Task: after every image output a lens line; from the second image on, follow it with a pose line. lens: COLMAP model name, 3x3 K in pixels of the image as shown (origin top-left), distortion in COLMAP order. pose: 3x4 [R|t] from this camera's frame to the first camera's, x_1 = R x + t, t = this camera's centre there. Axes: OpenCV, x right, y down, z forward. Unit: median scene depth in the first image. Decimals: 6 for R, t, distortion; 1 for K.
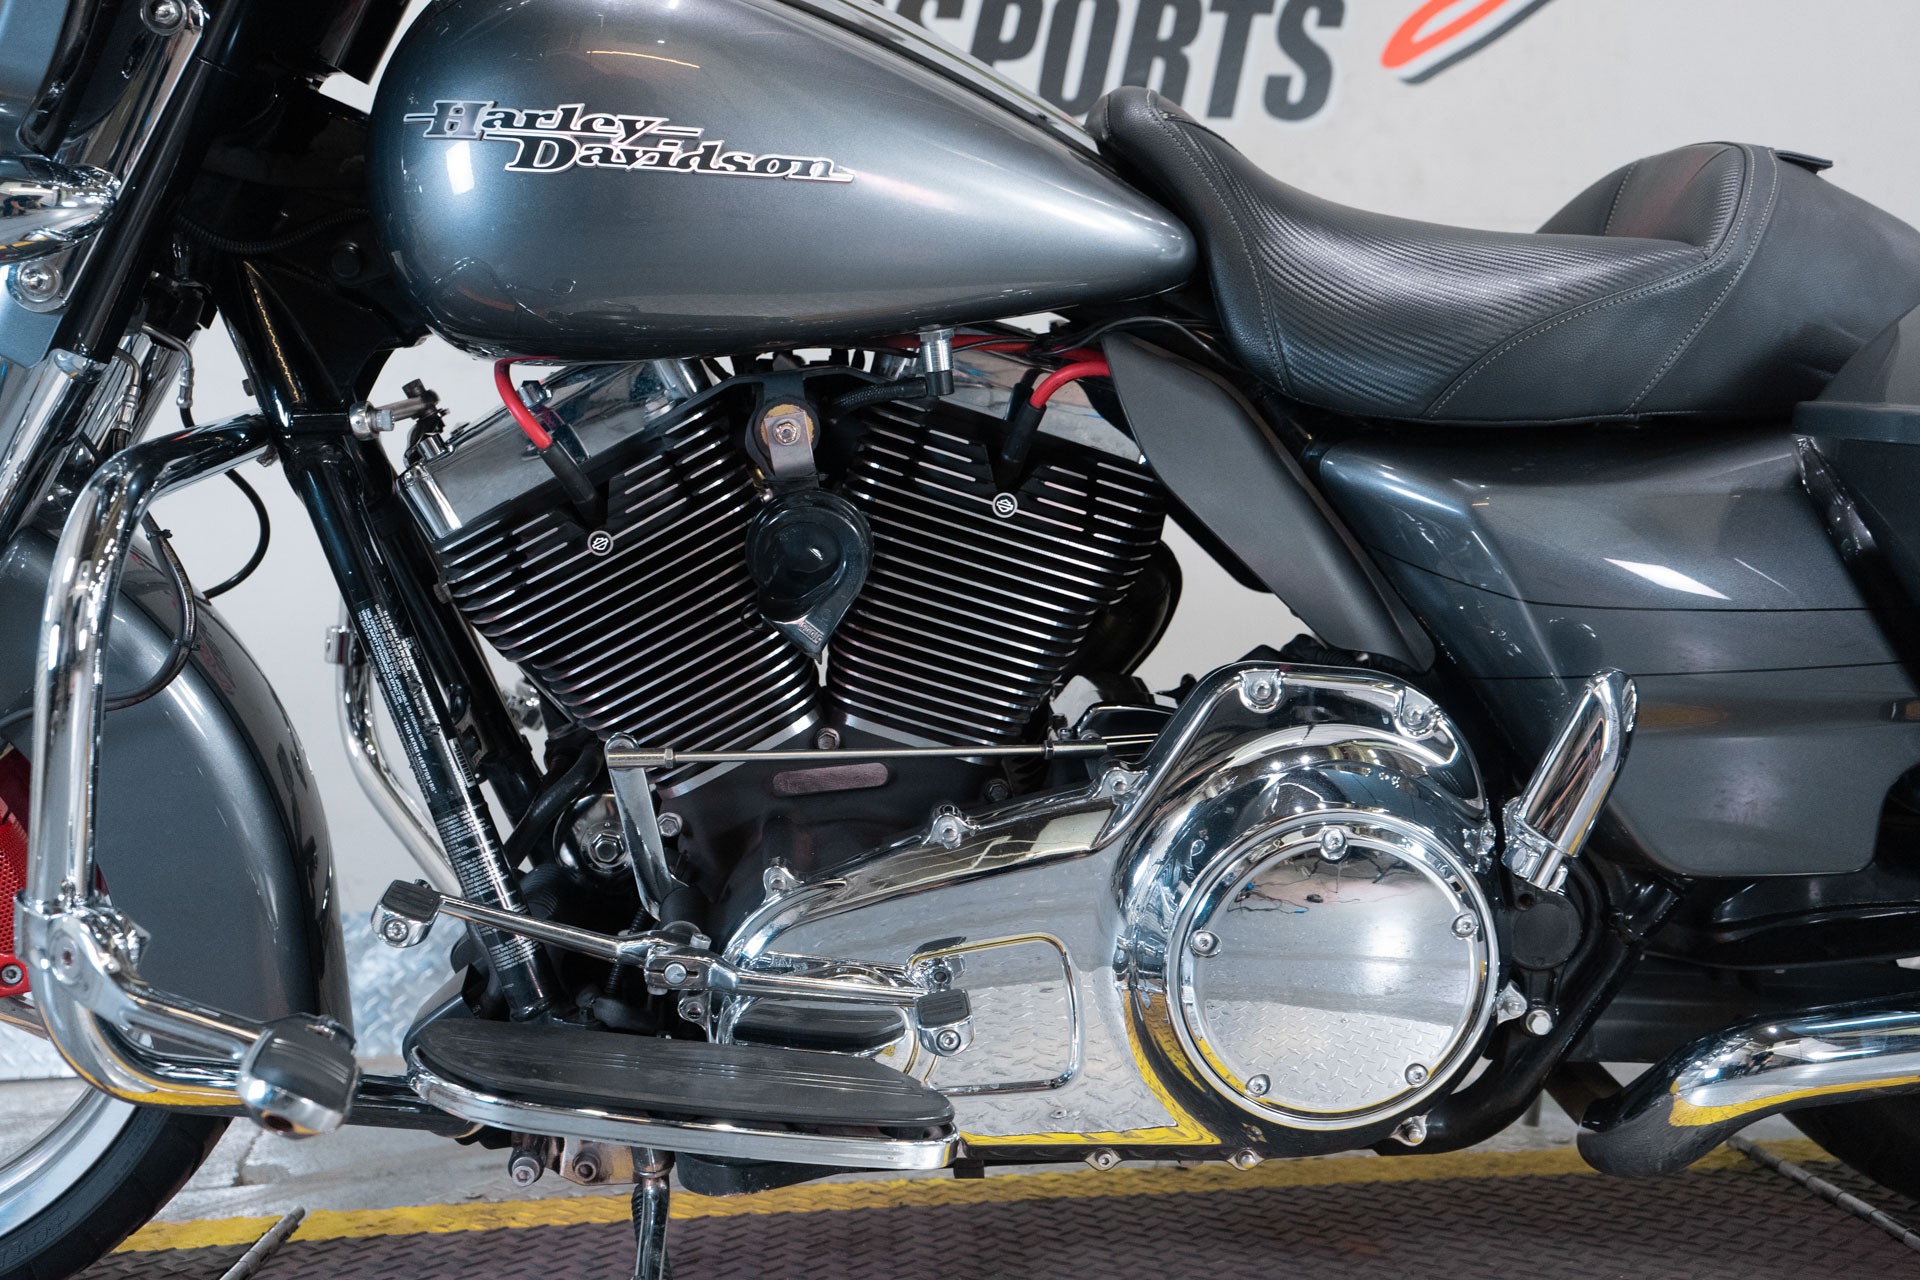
lens RADIAL K [[2098.6, 0, 945.8], [0, 2098.6, 626.3], [0, 0, 1]] dist [0.008851, 0.000000]
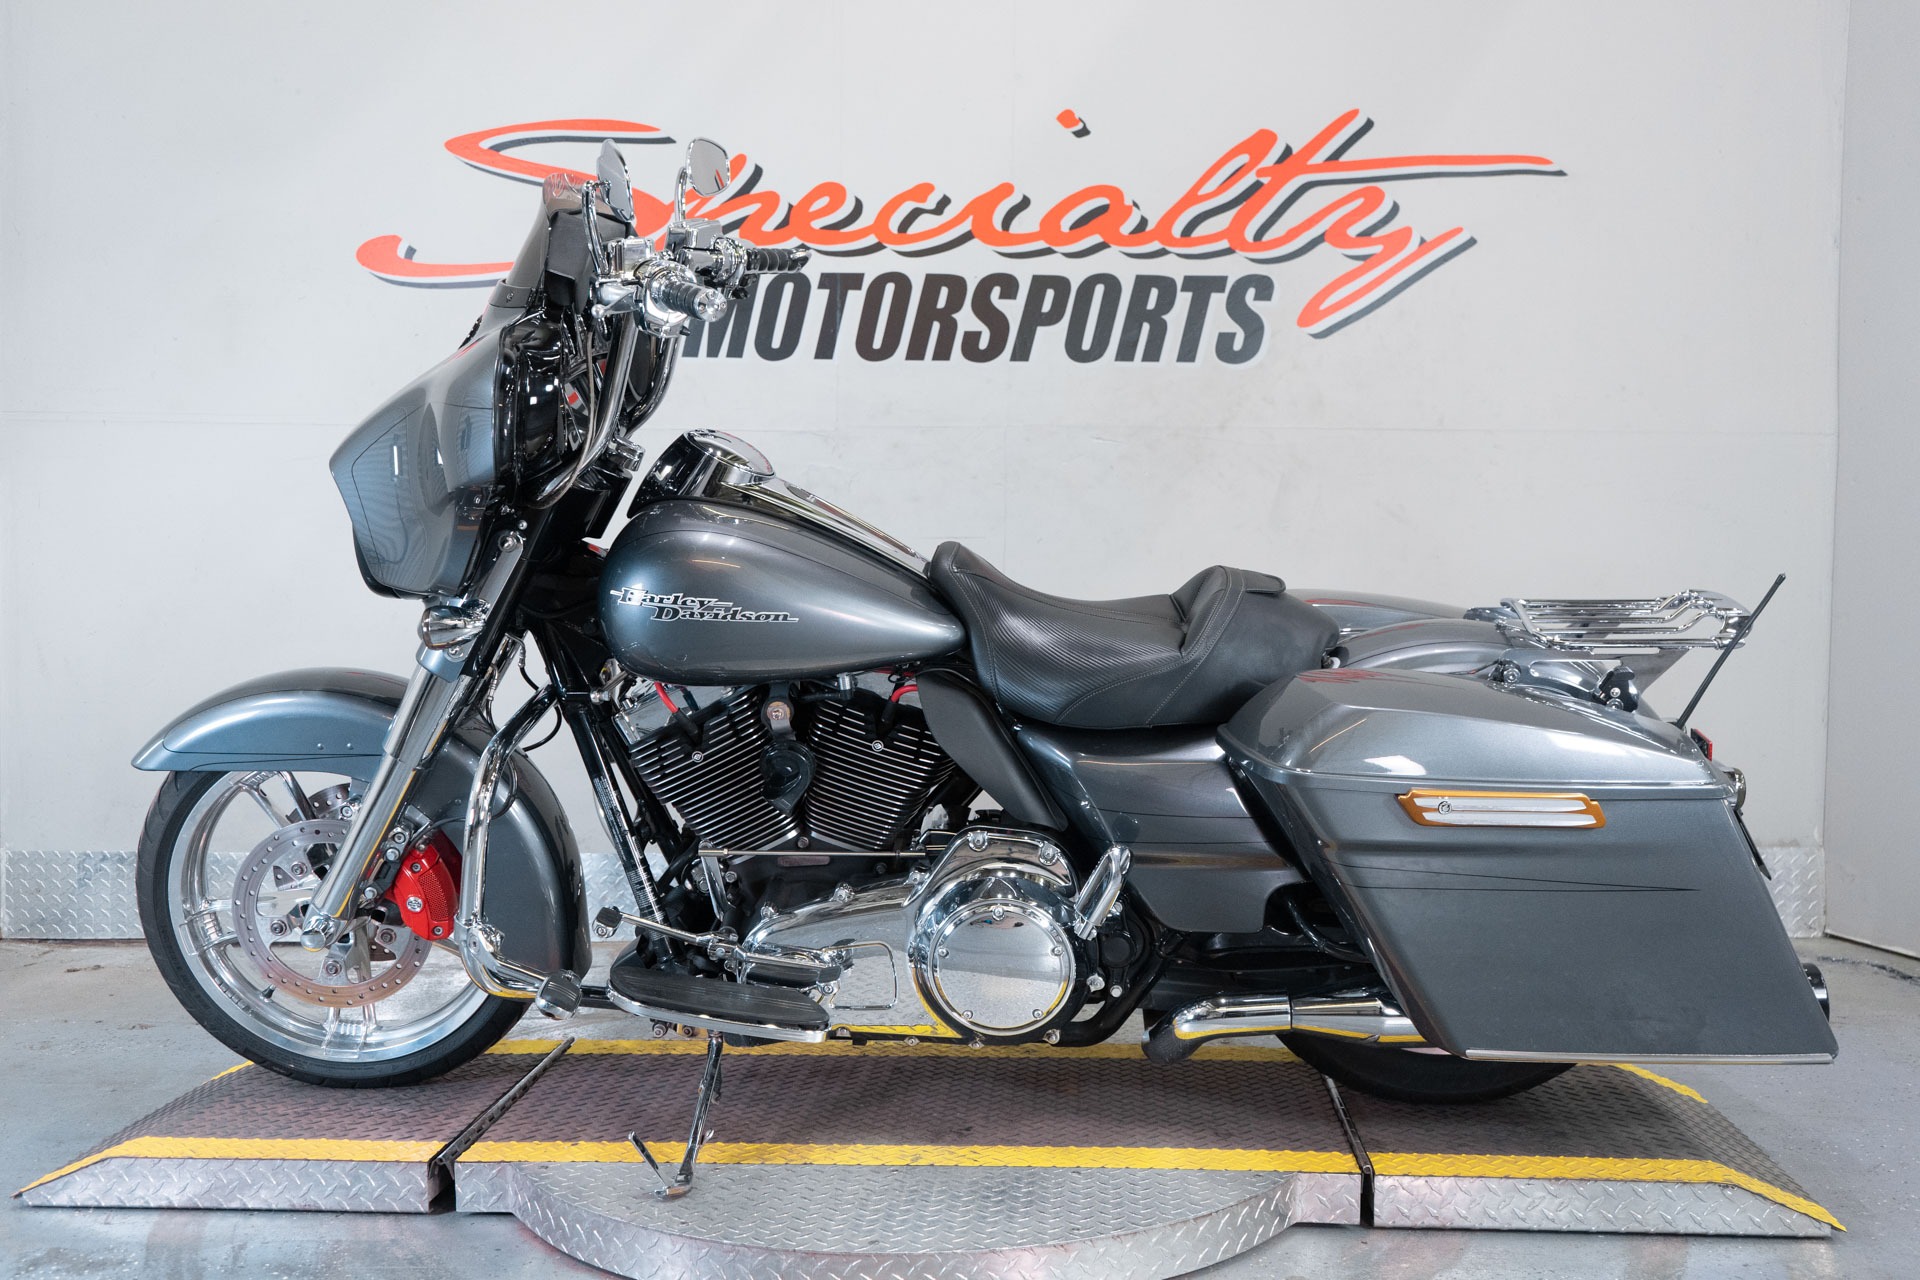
lens RADIAL K [[1992.3, 0, 955.6], [0, 1992.3, 635.5], [0, 0, 1]] dist [-0.001694, 0.000000]
pose [[0.991670, 0.035064, -0.123936, 0.369641], [-0.026914, 0.997401, 0.066838, -0.319900], [0.125957, -0.062946, 0.990037, -1.067701]]
